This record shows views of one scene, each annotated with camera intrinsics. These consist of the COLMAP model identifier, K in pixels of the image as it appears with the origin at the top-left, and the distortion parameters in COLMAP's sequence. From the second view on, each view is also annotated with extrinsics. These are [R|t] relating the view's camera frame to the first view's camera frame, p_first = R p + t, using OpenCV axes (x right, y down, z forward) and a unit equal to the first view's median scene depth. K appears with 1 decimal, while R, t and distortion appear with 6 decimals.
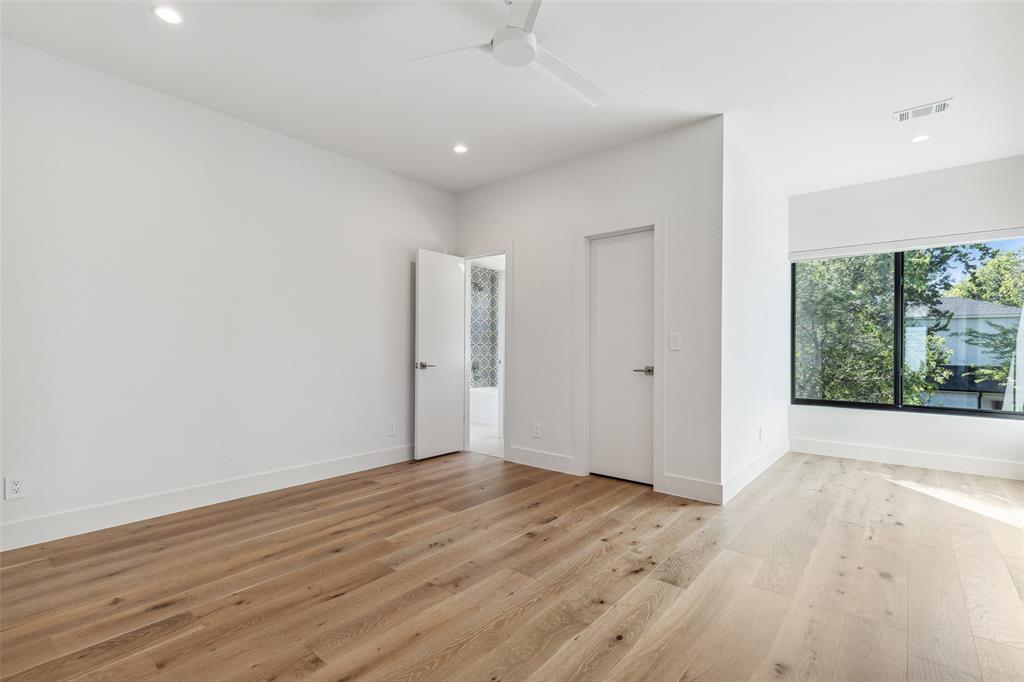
lens RADIAL K [[472.5, 0, 511.3], [0, 472.5, 342.2], [0, 0, 1]] dist [0.007589, -0.001192]
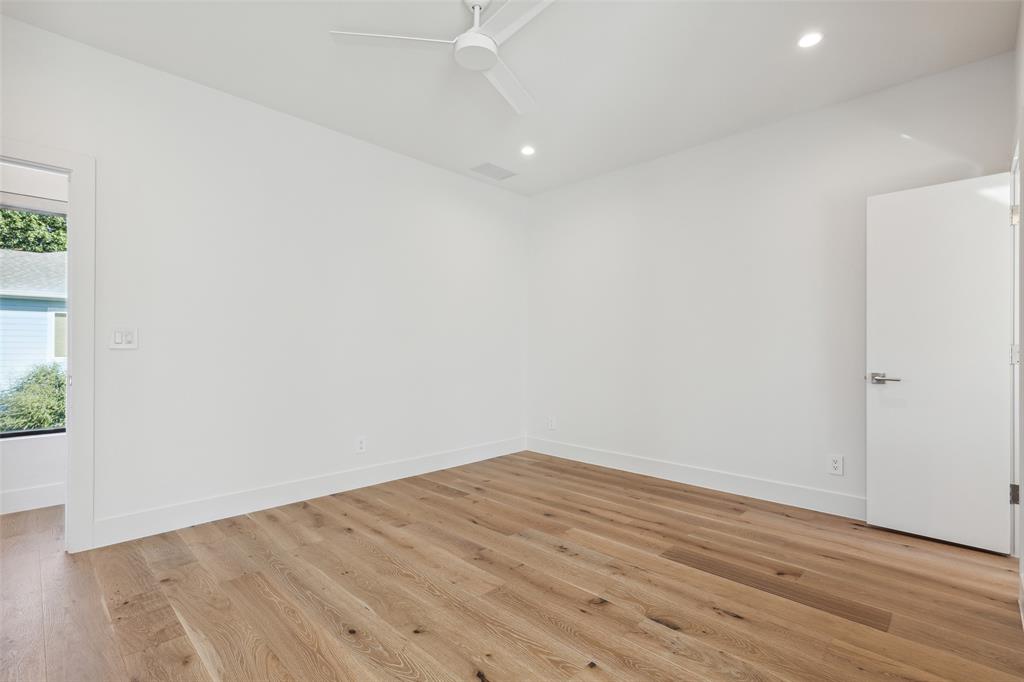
lens RADIAL K [[472.5, 0, 511.4], [0, 472.5, 346.3], [0, 0, 1]] dist [0.007589, -0.001192]
pose [[-0.073459, -0.007149, -0.997273, 0.799245], [0.008297, 0.999935, -0.007780, 0.011530], [0.997264, -0.008846, -0.073395, 0.925388]]
